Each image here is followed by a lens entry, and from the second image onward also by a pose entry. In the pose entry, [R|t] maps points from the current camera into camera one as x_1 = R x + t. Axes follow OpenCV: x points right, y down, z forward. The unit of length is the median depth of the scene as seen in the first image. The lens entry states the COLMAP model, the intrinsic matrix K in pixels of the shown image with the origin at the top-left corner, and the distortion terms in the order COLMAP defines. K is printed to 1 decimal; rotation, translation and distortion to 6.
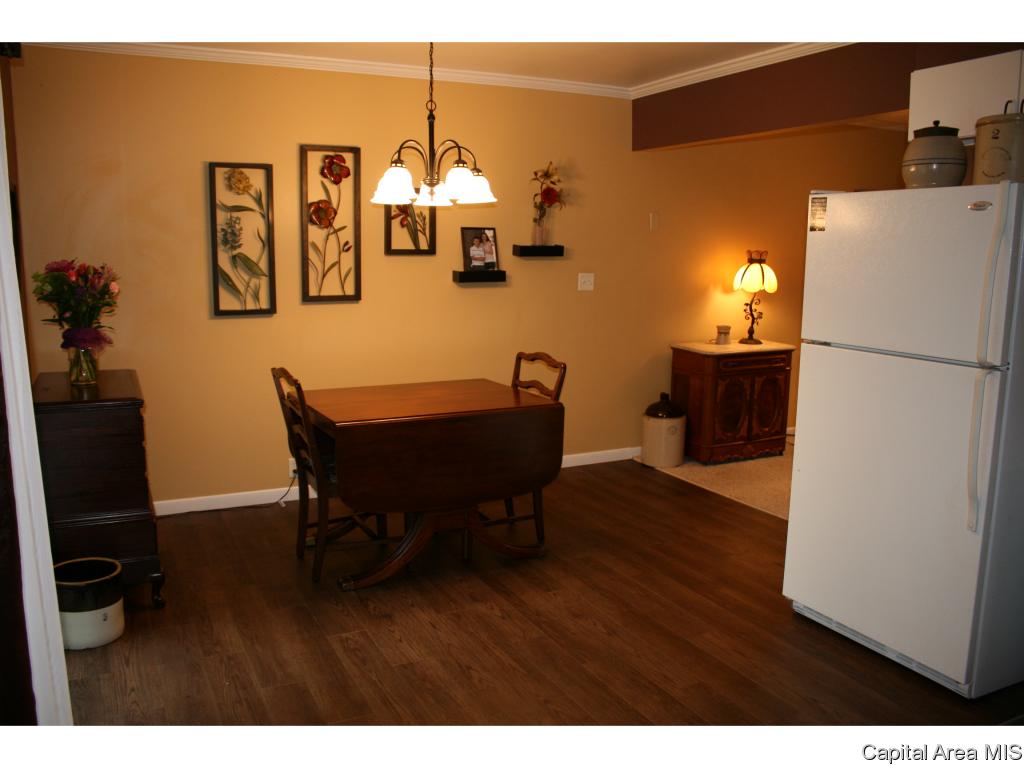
lens RADIAL K [[875.0, 0, 512.0], [0, 875.0, 384.0], [0, 0, 1]] dist [-0.081812, -0.001443]
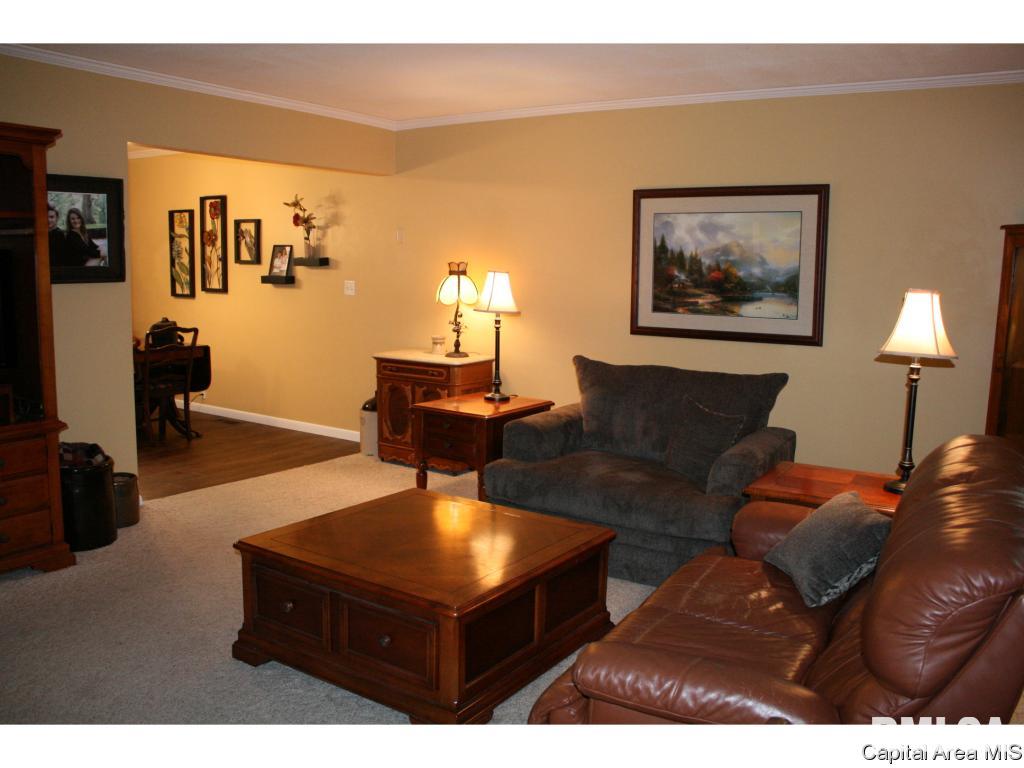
lens RADIAL K [[875.0, 0, 512.0], [0, 875.0, 384.0], [0, 0, 1]] dist [-0.081812, -0.001443]
pose [[0.486796, 0.115762, -0.865811, 1.284126], [-0.156025, 0.986763, 0.044210, -0.076291], [0.859468, 0.113567, 0.498414, 0.622052]]
